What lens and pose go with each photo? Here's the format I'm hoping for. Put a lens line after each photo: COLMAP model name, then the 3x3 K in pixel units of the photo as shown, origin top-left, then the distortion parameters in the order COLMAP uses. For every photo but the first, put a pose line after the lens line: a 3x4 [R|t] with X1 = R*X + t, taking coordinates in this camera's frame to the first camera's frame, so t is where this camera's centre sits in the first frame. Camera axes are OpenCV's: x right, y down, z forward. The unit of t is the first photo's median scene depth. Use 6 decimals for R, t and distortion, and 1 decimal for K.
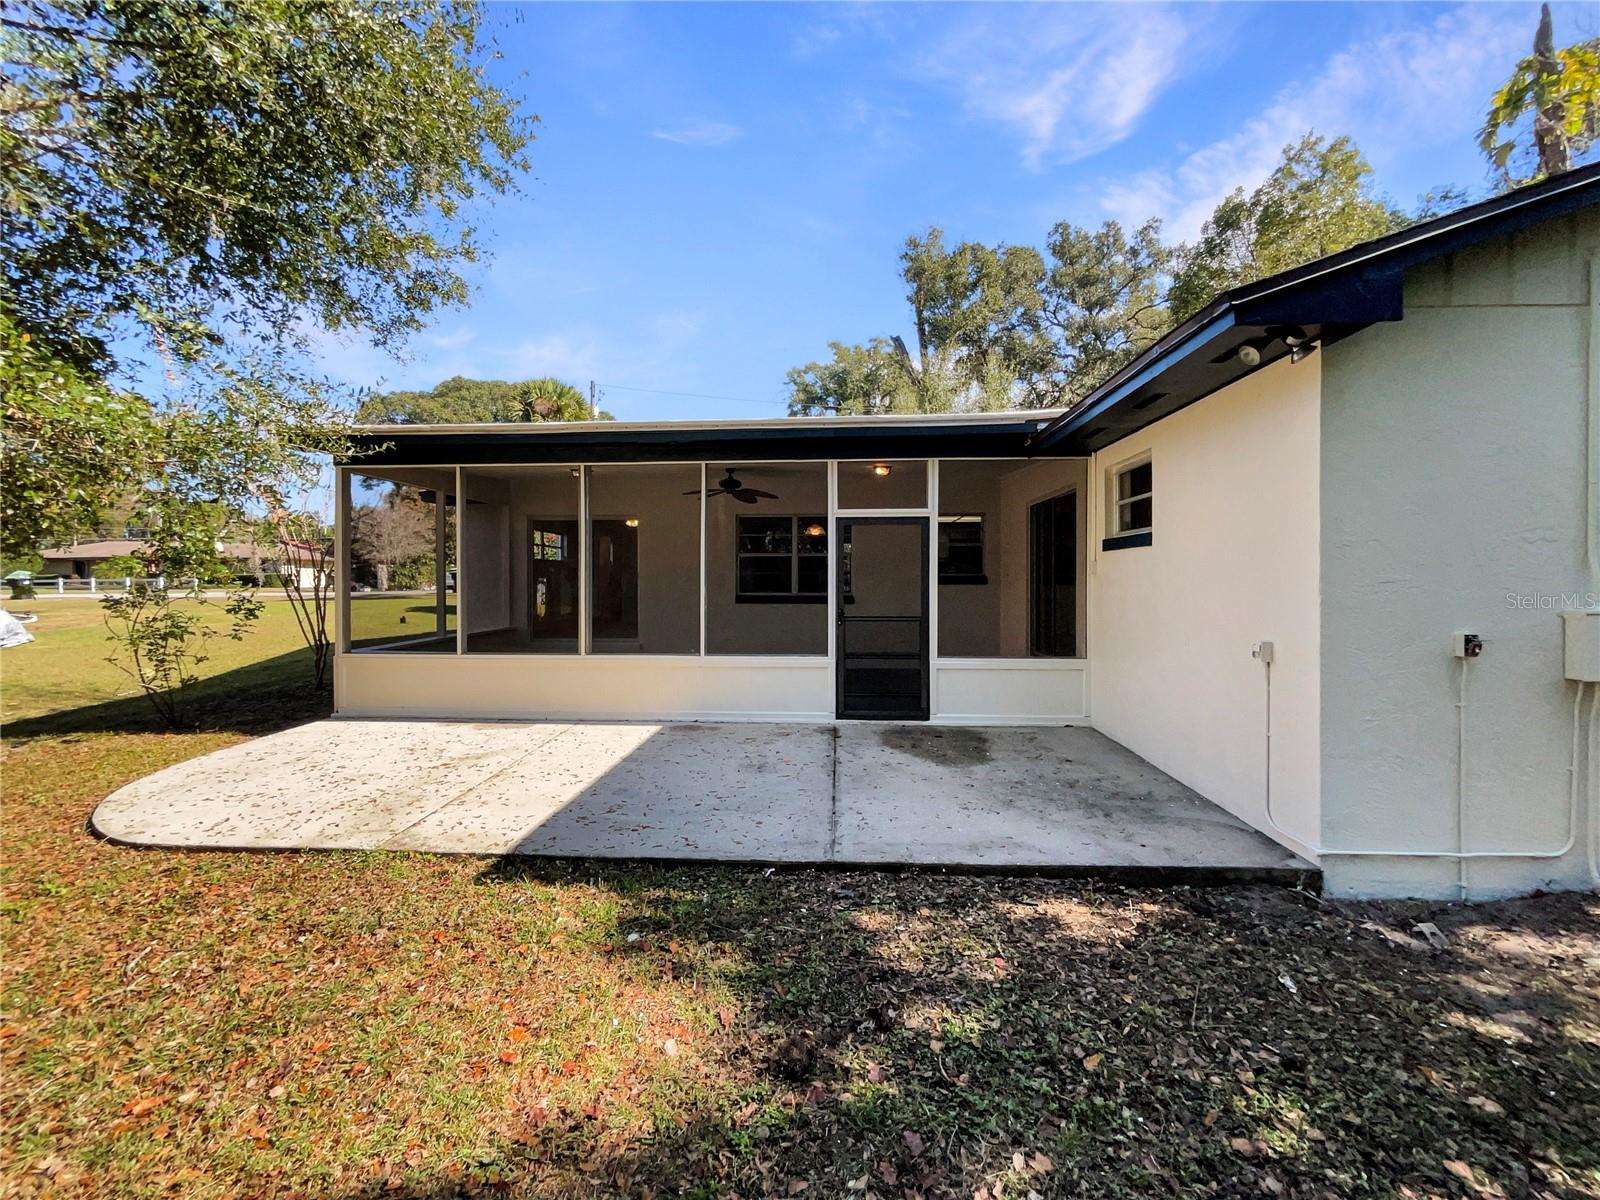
lens RADIAL K [[652.6, 0, 800.0], [0, 652.6, 584.1], [0, 0, 1]] dist [-0.002464, 0.002031]
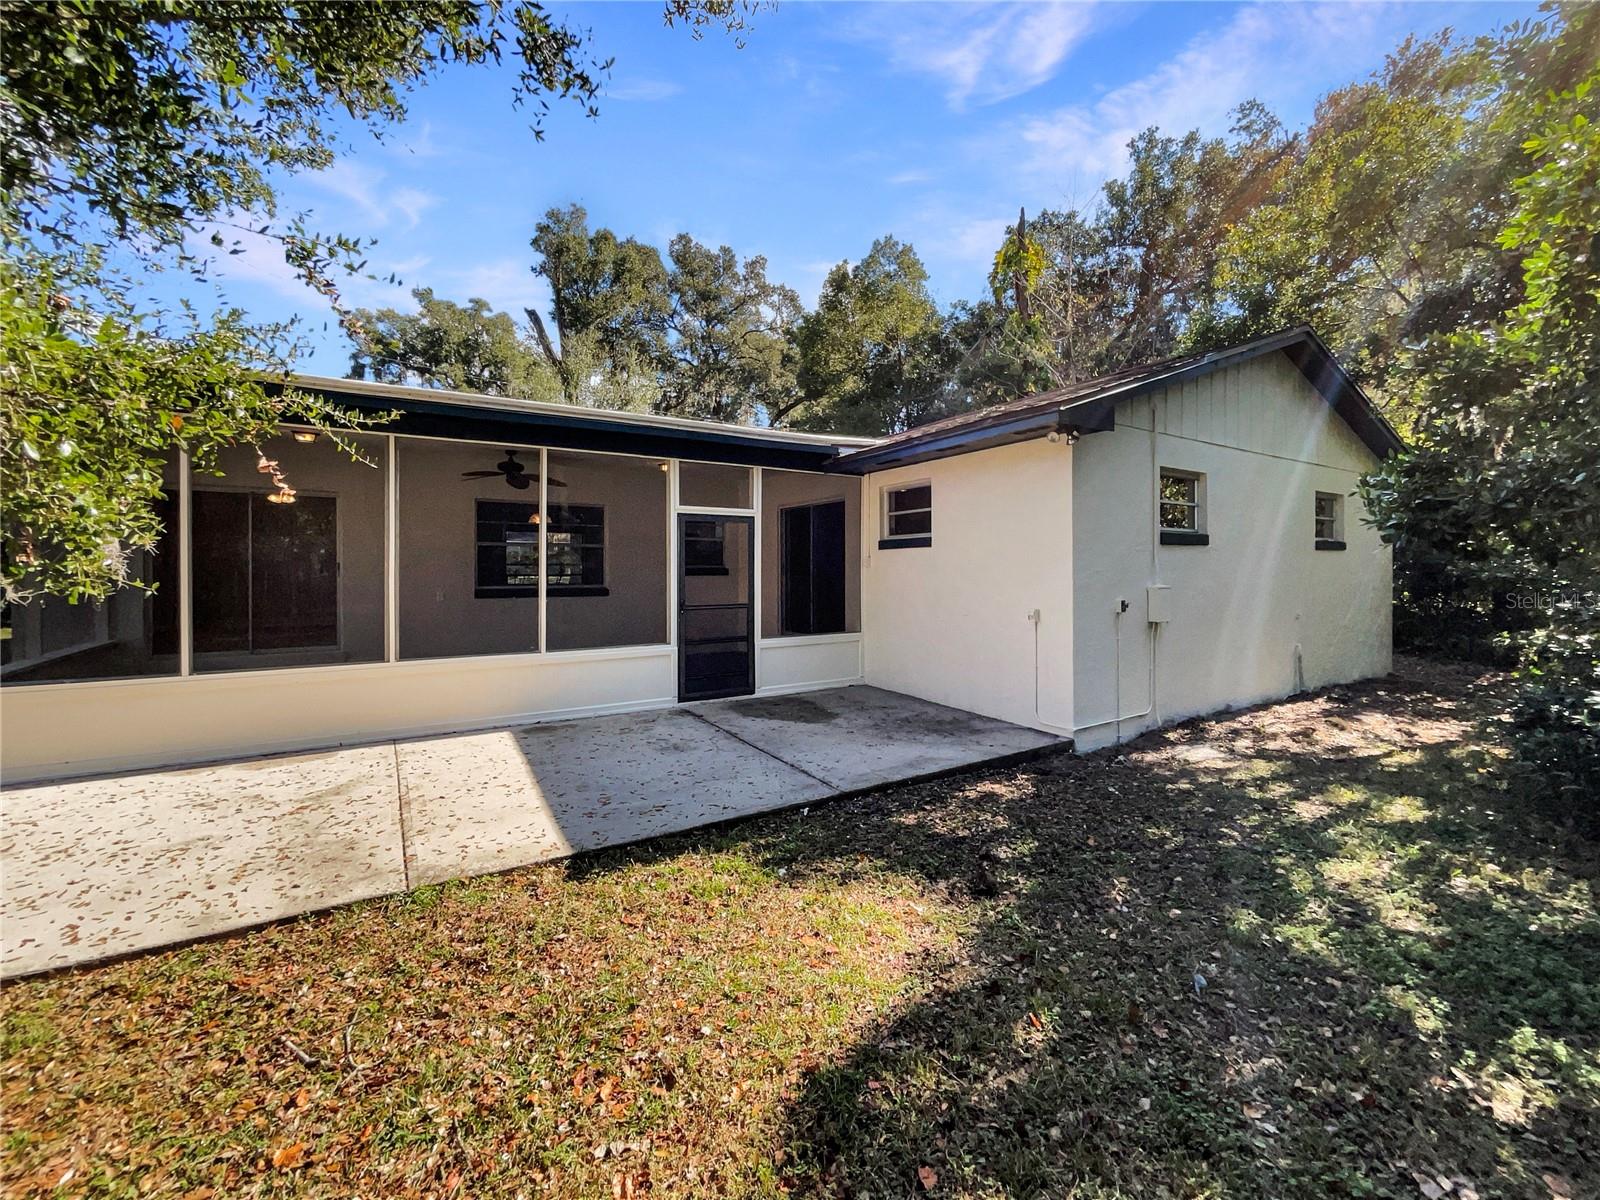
lens RADIAL K [[652.6, 0, 832.4], [0, 652.6, 577.6], [0, 0, 1]] dist [-0.002464, 0.002031]
pose [[0.808710, -0.007527, 0.588159, -0.565672], [0.005901, 0.999972, 0.004684, -0.001203], [-0.588178, -0.000317, 0.808732, -0.013451]]
